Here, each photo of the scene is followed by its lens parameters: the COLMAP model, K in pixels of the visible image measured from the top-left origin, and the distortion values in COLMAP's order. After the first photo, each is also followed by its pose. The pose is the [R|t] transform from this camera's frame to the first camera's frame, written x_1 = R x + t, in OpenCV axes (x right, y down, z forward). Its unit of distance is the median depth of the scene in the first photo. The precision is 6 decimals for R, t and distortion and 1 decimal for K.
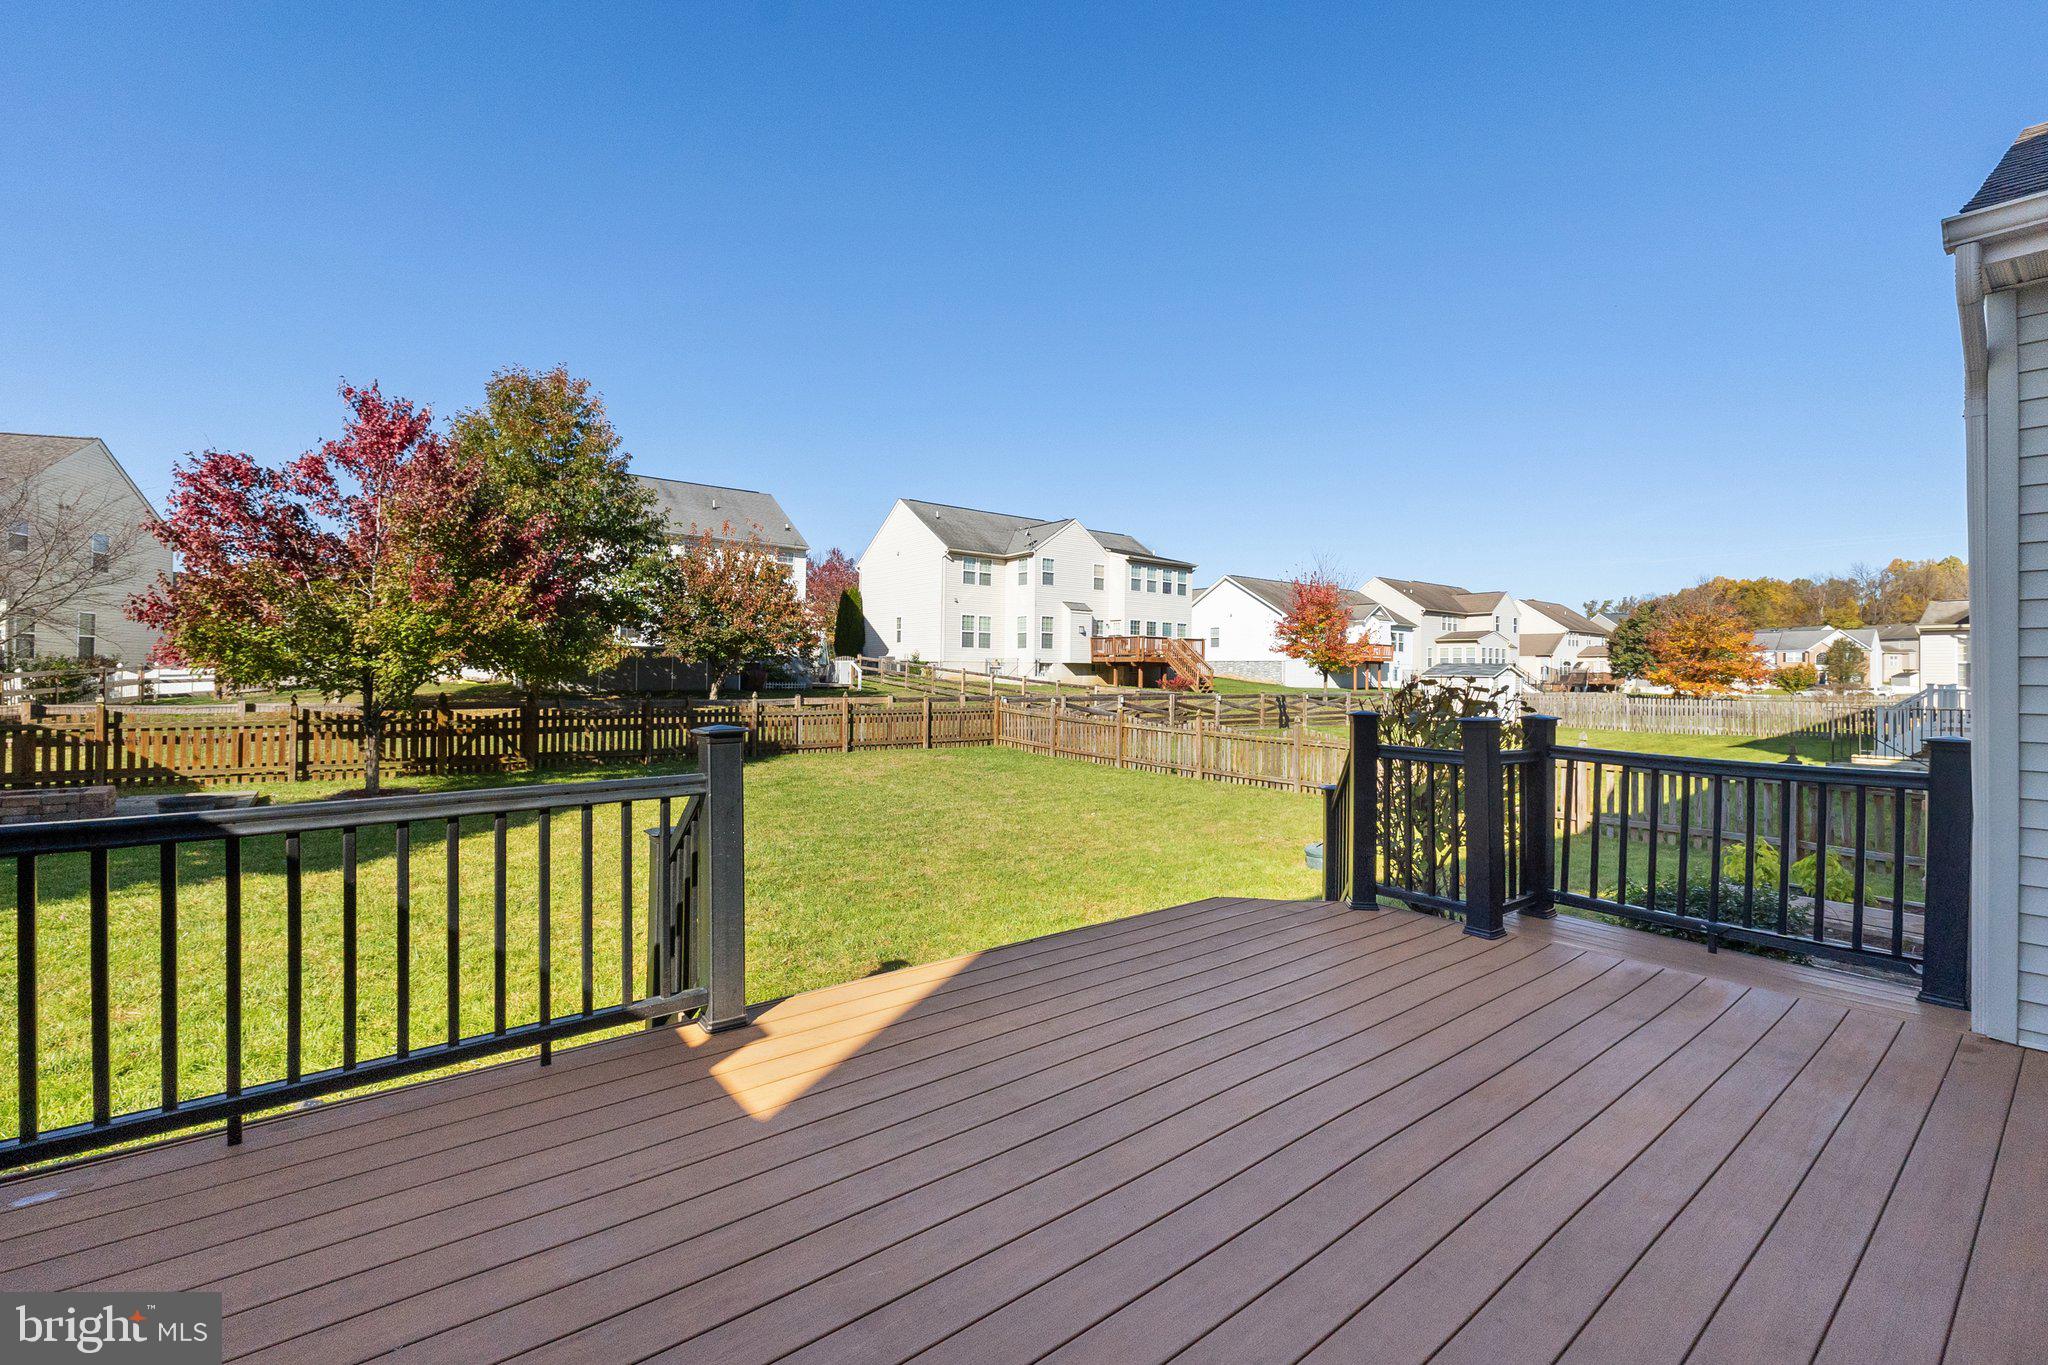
lens RADIAL K [[892.4, 0, 1024.3], [0, 892.4, 677.6], [0, 0, 1]] dist [-0.003660, -0.001905]
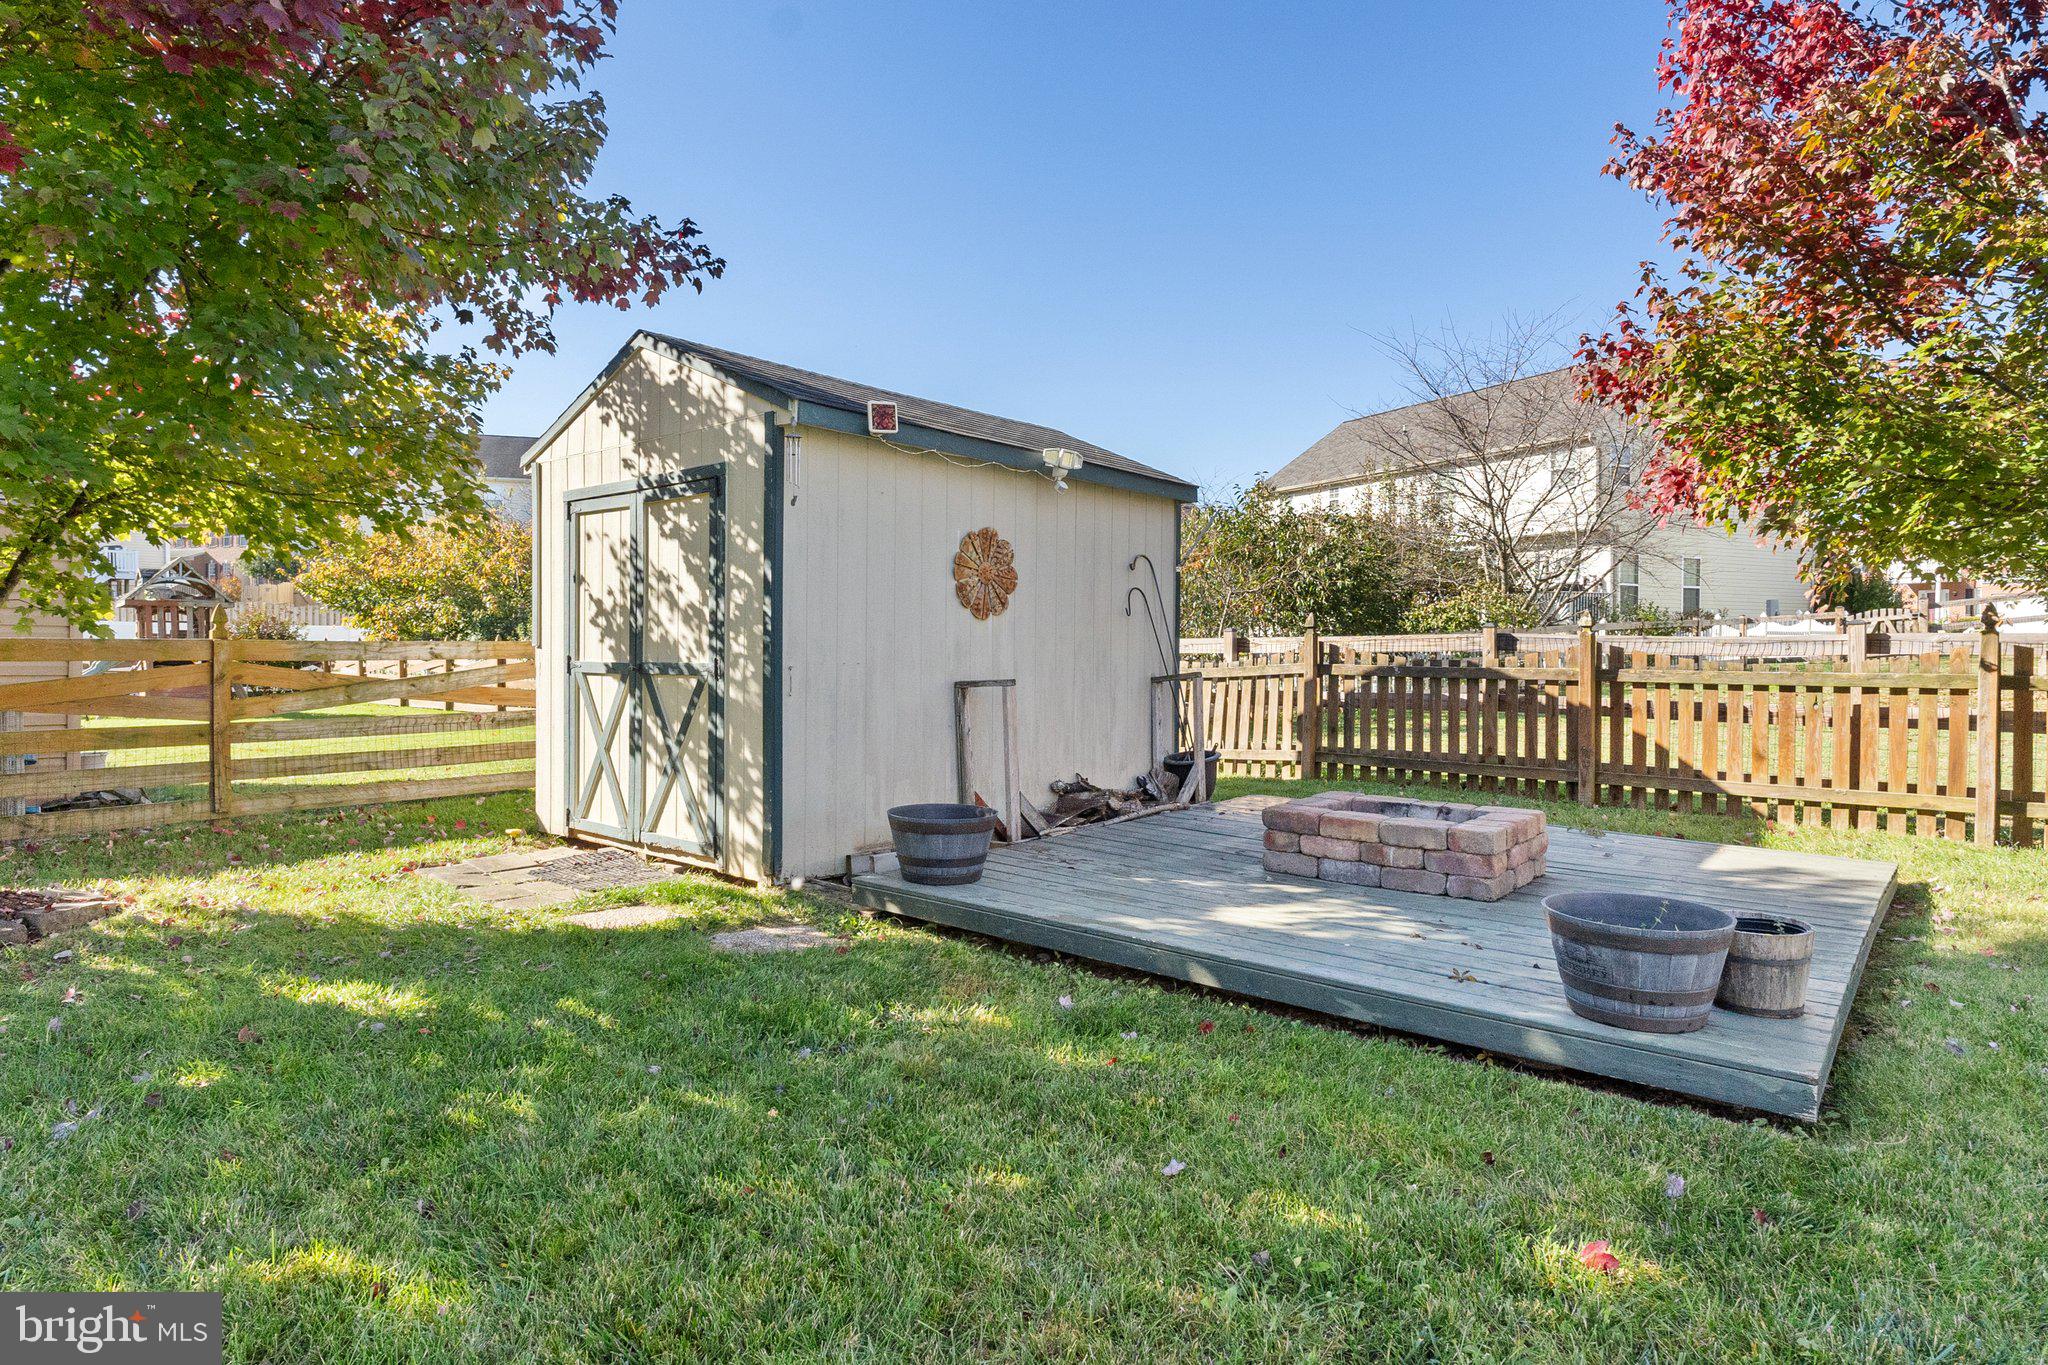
lens RADIAL K [[1212.9, 0, 960.6], [0, 1212.9, 641.2], [0, 0, 1]] dist [-0.004681, 0.002124]
pose [[0.191416, -0.010691, -0.981451, -0.429184], [-0.005341, 0.999915, -0.011934, 0.043613], [0.981495, 0.007527, 0.191342, 0.507521]]
